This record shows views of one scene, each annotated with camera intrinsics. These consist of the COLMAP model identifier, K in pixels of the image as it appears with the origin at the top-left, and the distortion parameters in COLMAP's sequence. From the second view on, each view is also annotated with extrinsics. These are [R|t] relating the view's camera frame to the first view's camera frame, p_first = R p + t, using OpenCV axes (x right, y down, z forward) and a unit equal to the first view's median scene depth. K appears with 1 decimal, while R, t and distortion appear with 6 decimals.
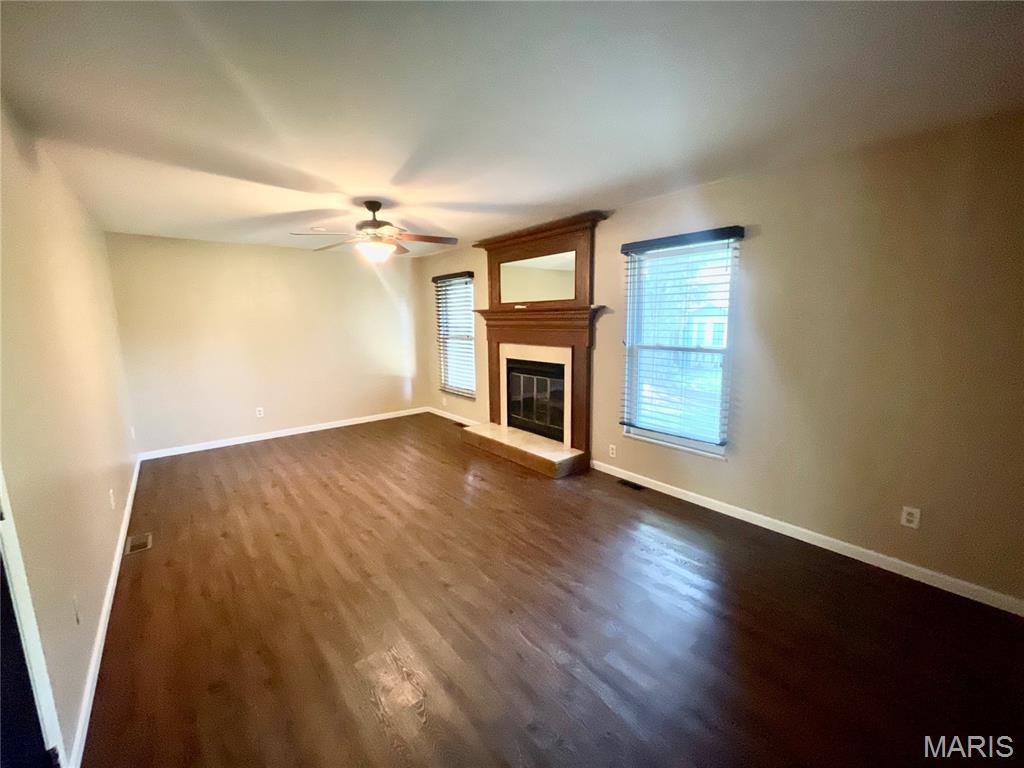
lens RADIAL K [[417.3, 0, 507.7], [0, 417.3, 383.7], [0, 0, 1]] dist [0.002646, 0.000333]
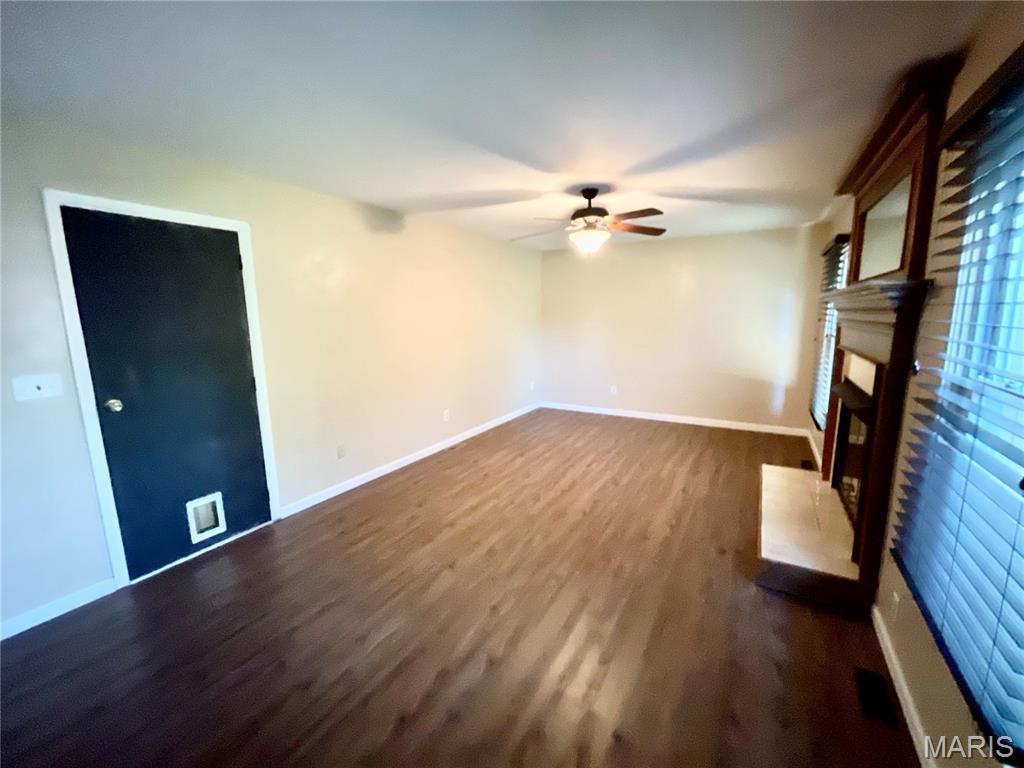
lens RADIAL K [[417.3, 0, 518.7], [0, 417.3, 380.4], [0, 0, 1]] dist [0.002646, 0.000333]
pose [[0.363171, 0.162514, -0.917440, 0.489206], [-0.144125, 0.982618, 0.117008, -0.073629], [0.920508, 0.089732, 0.380281, 0.438608]]
